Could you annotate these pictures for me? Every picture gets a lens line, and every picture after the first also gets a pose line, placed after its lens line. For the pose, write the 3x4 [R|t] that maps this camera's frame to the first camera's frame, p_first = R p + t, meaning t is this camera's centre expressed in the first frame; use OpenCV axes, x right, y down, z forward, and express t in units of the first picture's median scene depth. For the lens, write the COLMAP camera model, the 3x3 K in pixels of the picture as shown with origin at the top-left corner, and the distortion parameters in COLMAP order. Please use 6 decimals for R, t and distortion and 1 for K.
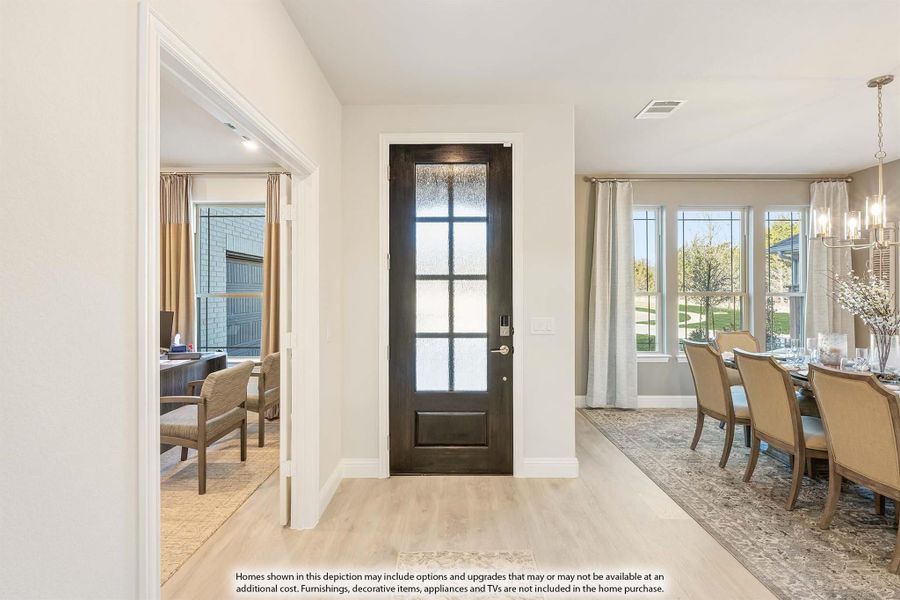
lens RADIAL K [[366.6, 0, 450.0], [0, 366.6, 300.0], [0, 0, 1]] dist [-0.000326, 0.000045]
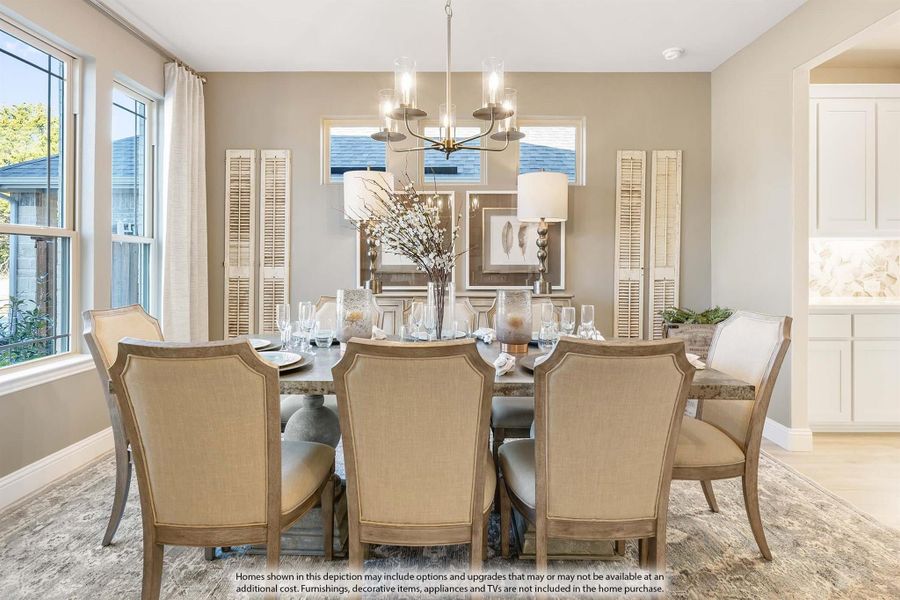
lens RADIAL K [[483.1, 0, 451.2], [0, 483.1, 272.1], [0, 0, 1]] dist [-0.000142, 0.000632]
pose [[-0.011180, -0.001495, 0.999936, 0.151551], [-0.002446, 0.999996, 0.001468, 0.038868], [-0.999935, -0.002430, -0.011184, 0.526161]]
